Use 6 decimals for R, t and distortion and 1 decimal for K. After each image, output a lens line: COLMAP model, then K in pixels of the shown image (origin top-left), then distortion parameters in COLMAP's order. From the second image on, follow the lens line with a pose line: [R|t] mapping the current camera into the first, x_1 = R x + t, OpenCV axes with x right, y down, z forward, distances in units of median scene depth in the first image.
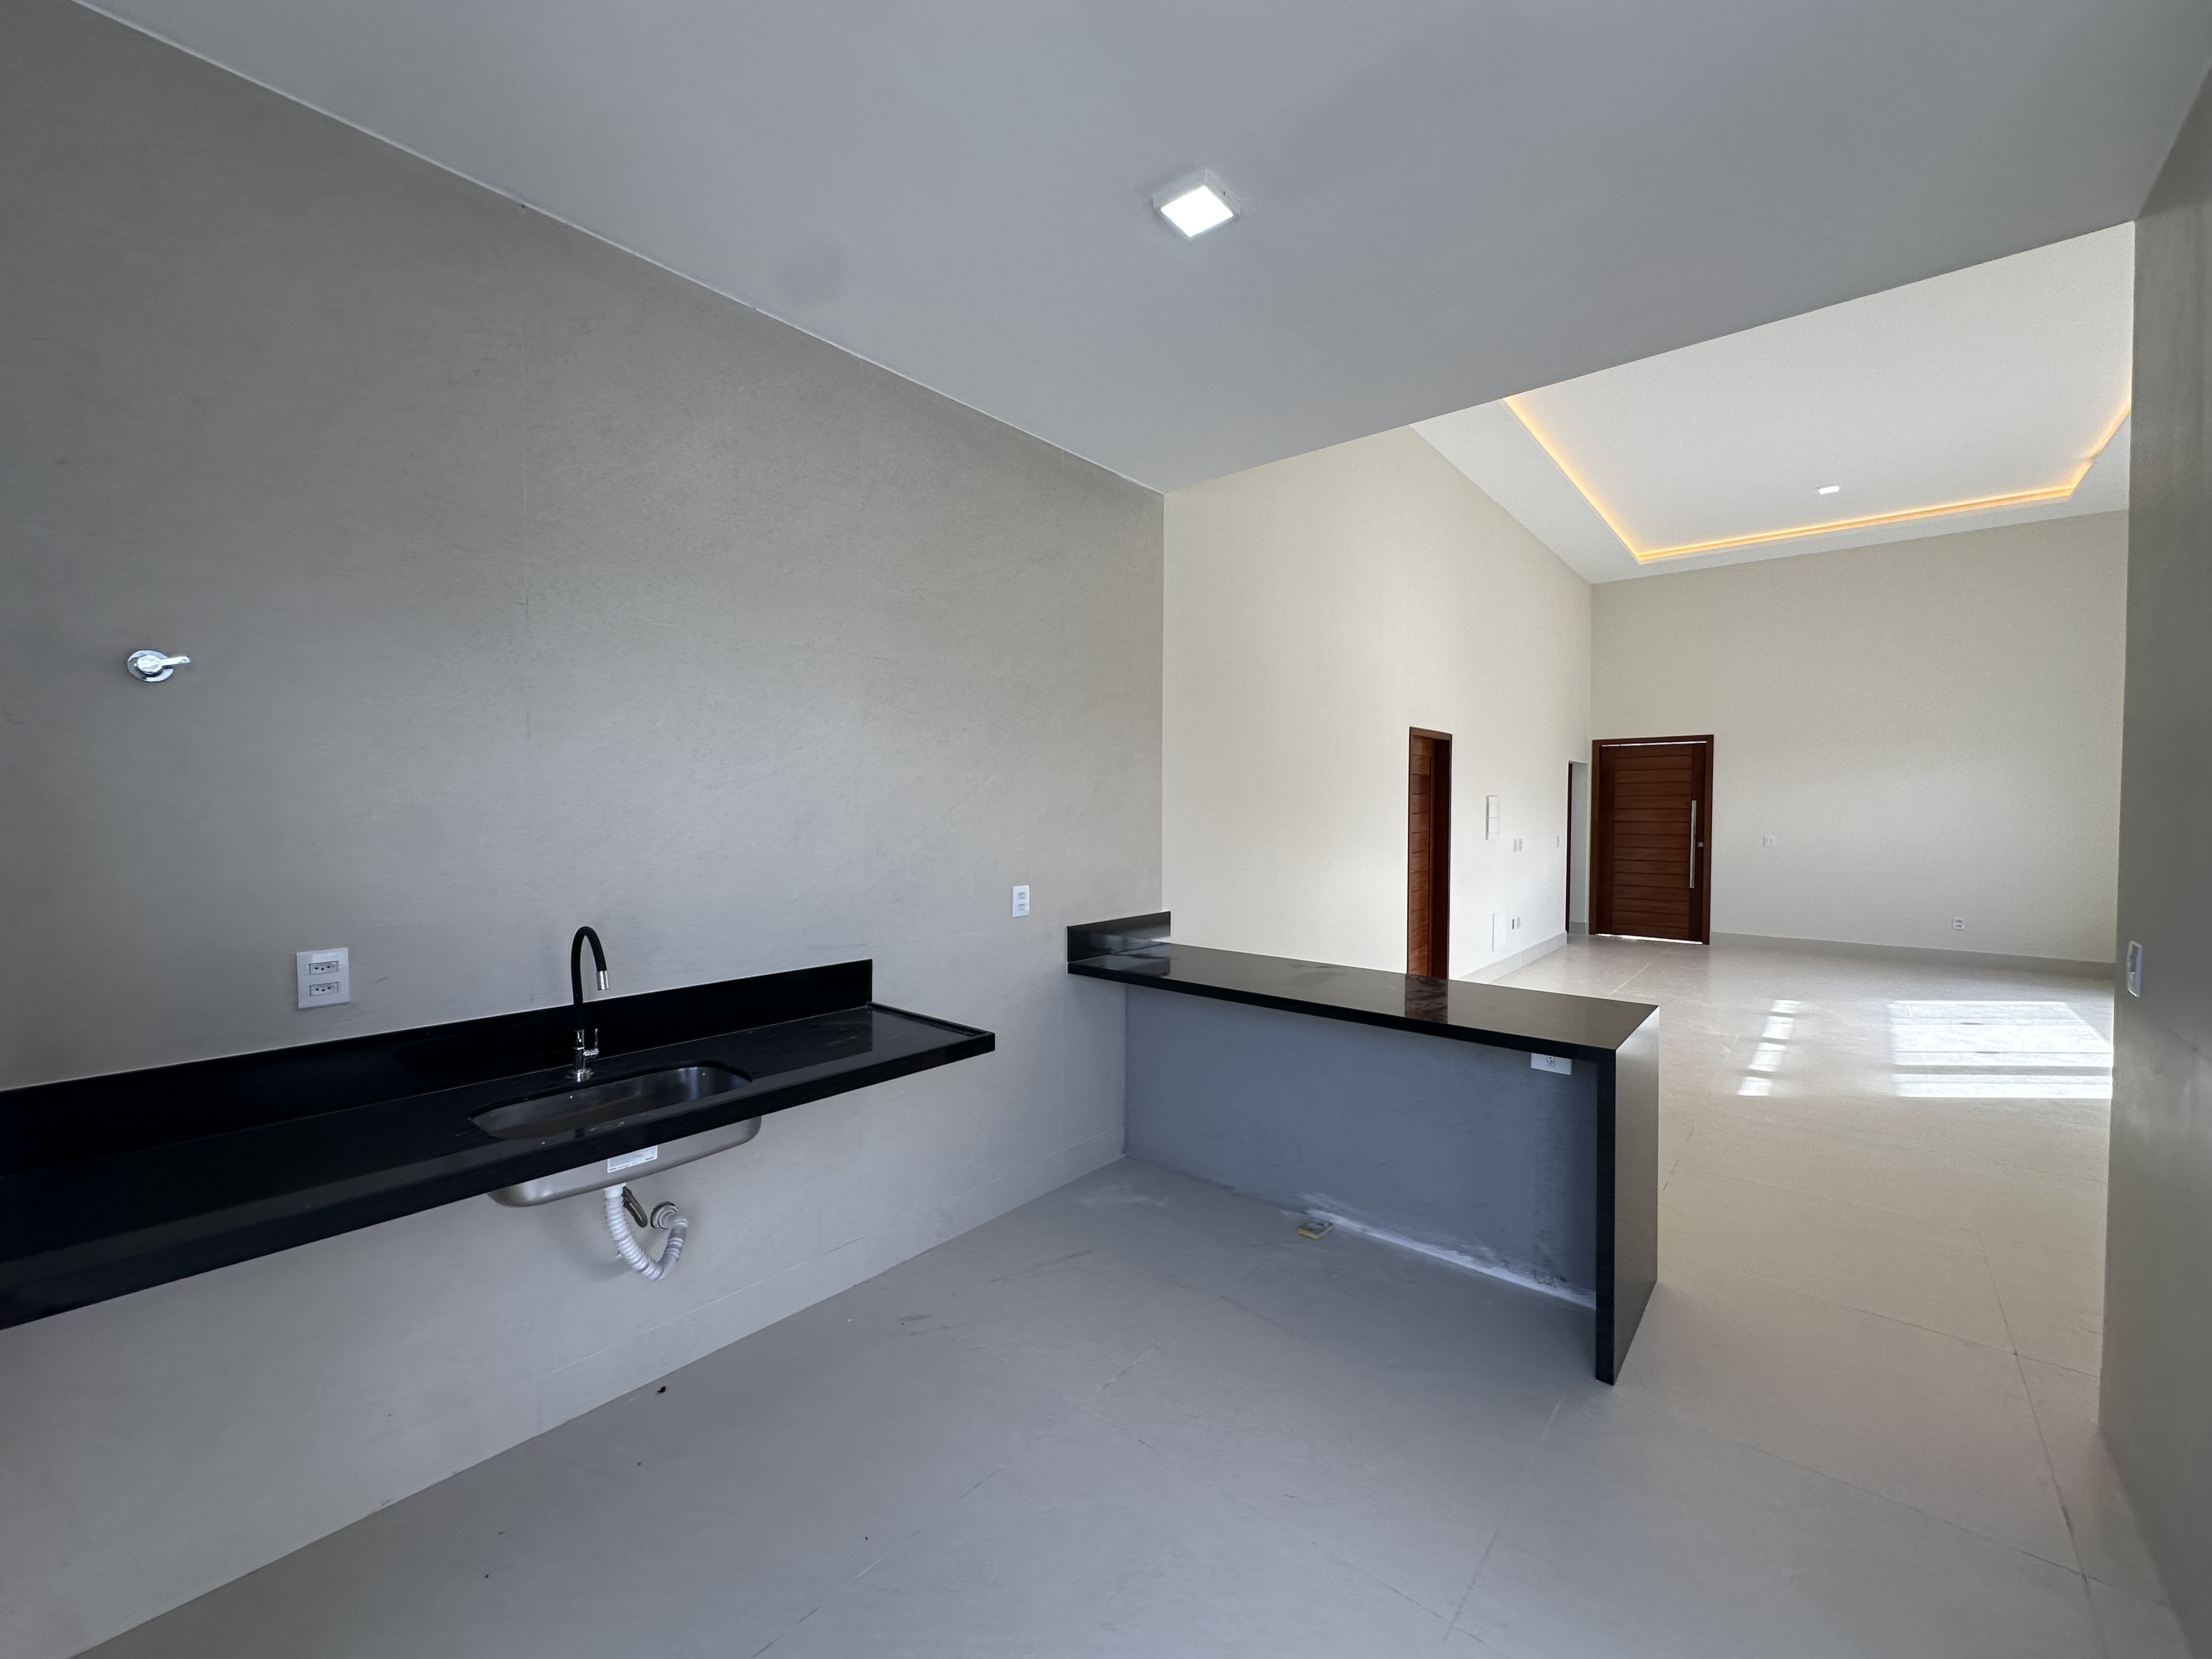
lens RADIAL K [[881.6, 0, 1101.1], [0, 881.6, 827.2], [0, 0, 1]] dist [-0.004384, 0.000237]
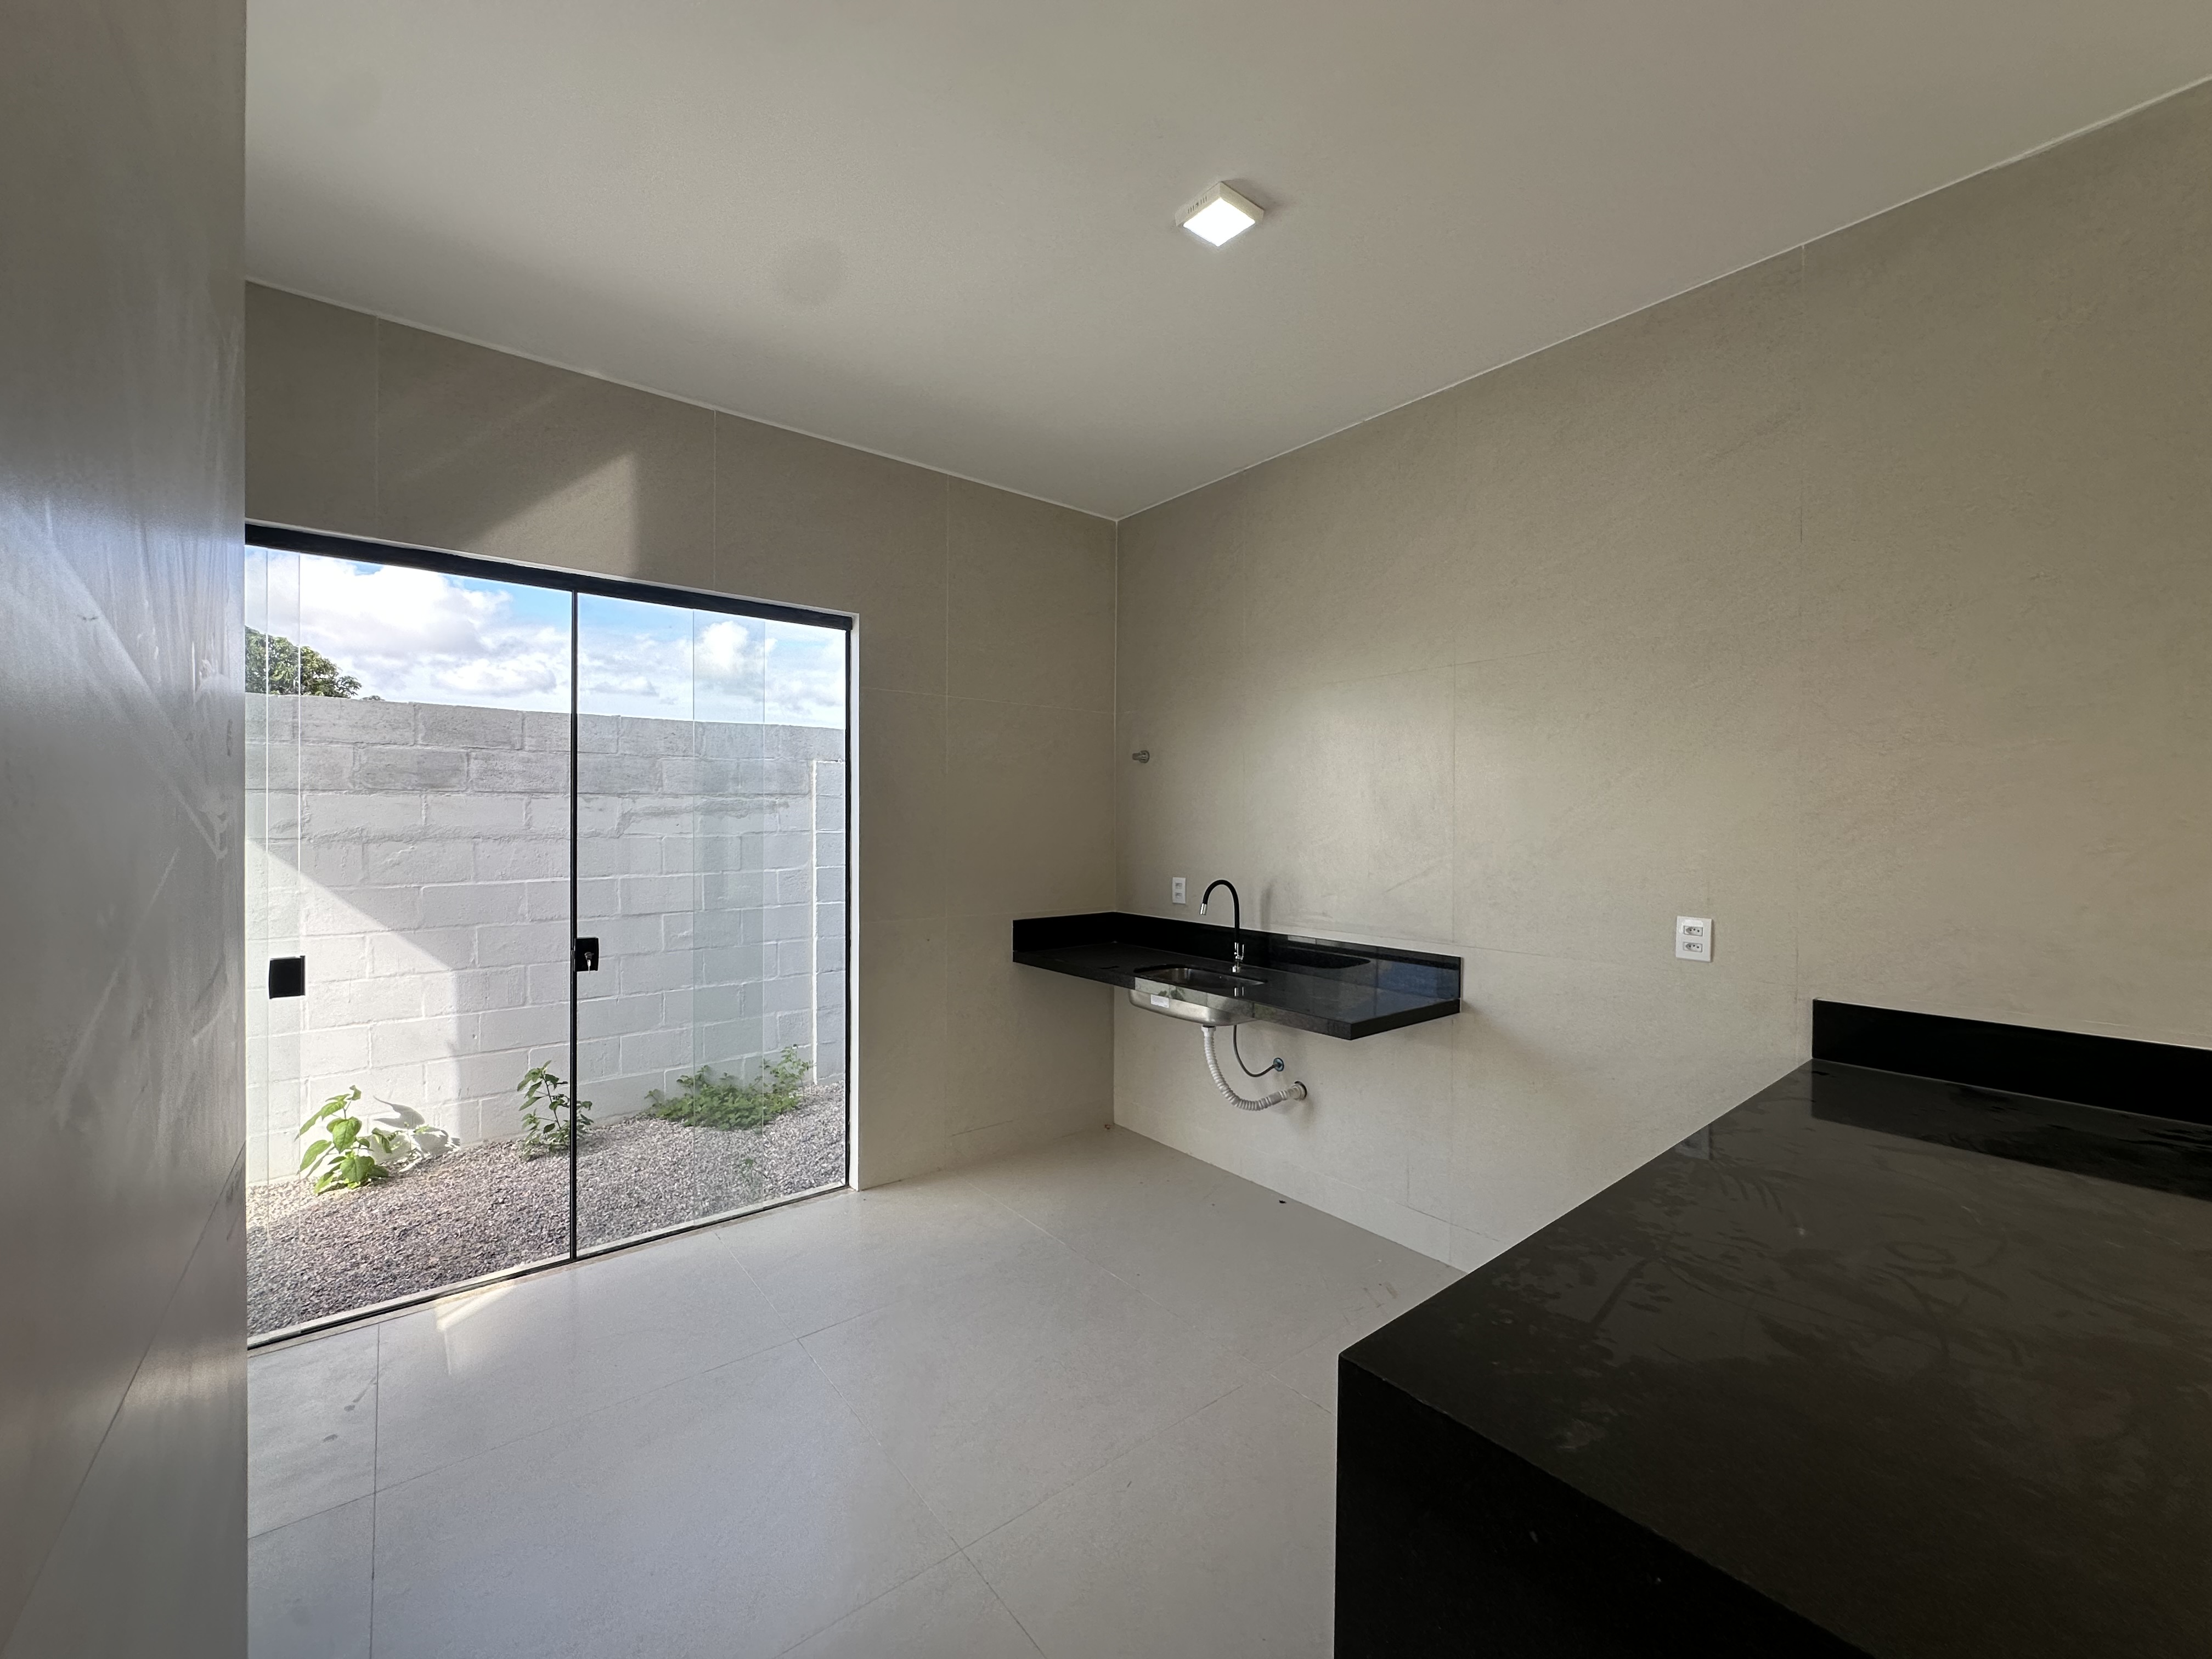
lens RADIAL K [[881.6, 0, 1101.1], [0, 881.6, 827.2], [0, 0, 1]] dist [-0.004384, 0.000237]
pose [[-0.177869, 0.007082, -0.984029, 0.814070], [-0.027709, 0.999542, 0.012202, -0.002852], [0.983664, 0.029437, -0.177591, 0.758368]]
